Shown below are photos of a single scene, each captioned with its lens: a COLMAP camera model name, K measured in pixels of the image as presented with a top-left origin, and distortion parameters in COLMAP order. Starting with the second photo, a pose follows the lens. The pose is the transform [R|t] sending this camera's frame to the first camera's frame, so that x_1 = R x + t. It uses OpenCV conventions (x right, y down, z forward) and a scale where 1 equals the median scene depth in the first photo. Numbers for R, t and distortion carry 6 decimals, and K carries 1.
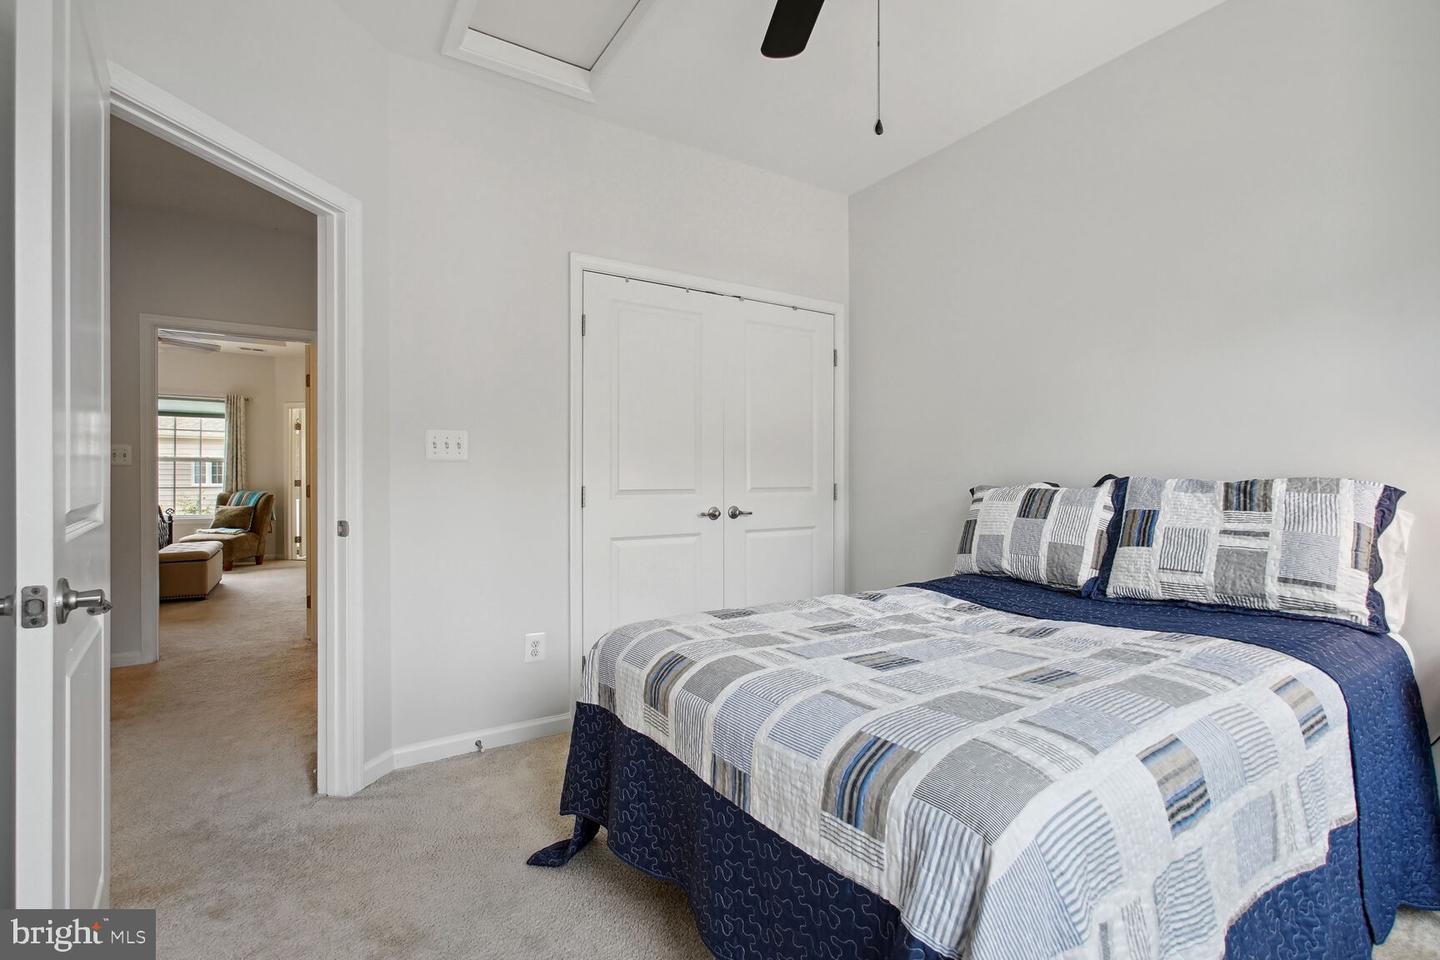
lens RADIAL K [[664.2, 0, 711.4], [0, 664.2, 474.9], [0, 0, 1]] dist [-0.003476, 0.000739]
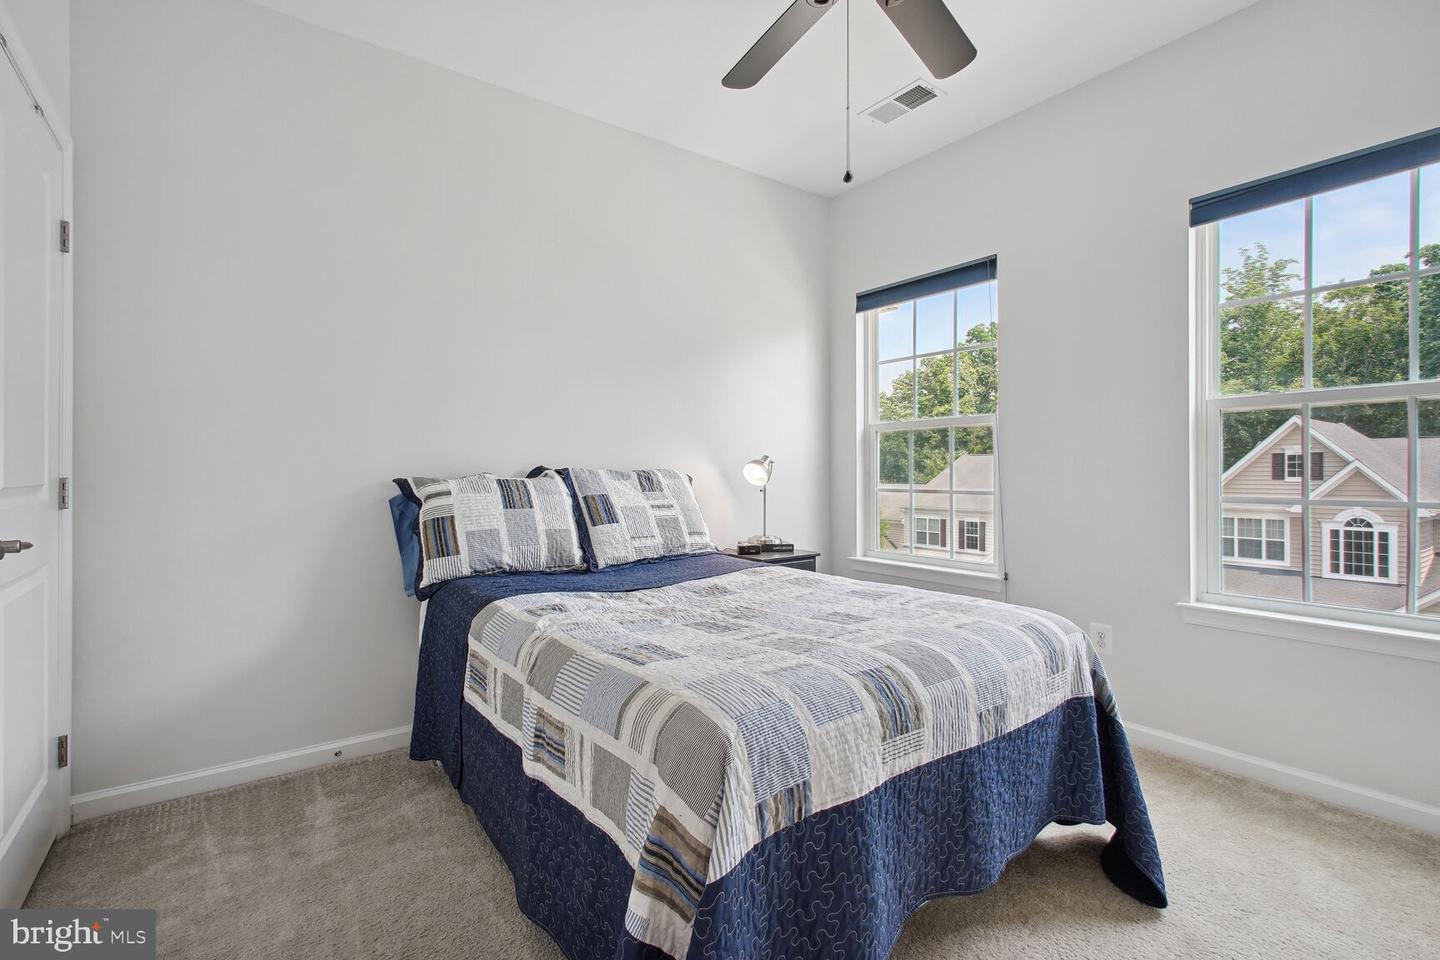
lens RADIAL K [[664.2, 0, 711.4], [0, 664.2, 474.9], [0, 0, 1]] dist [-0.003476, 0.000739]
pose [[-0.065343, 0.001063, 0.997862, -0.689670], [-0.002856, 0.999995, -0.001253, 0.017894], [-0.997859, -0.002932, -0.065340, 0.980781]]
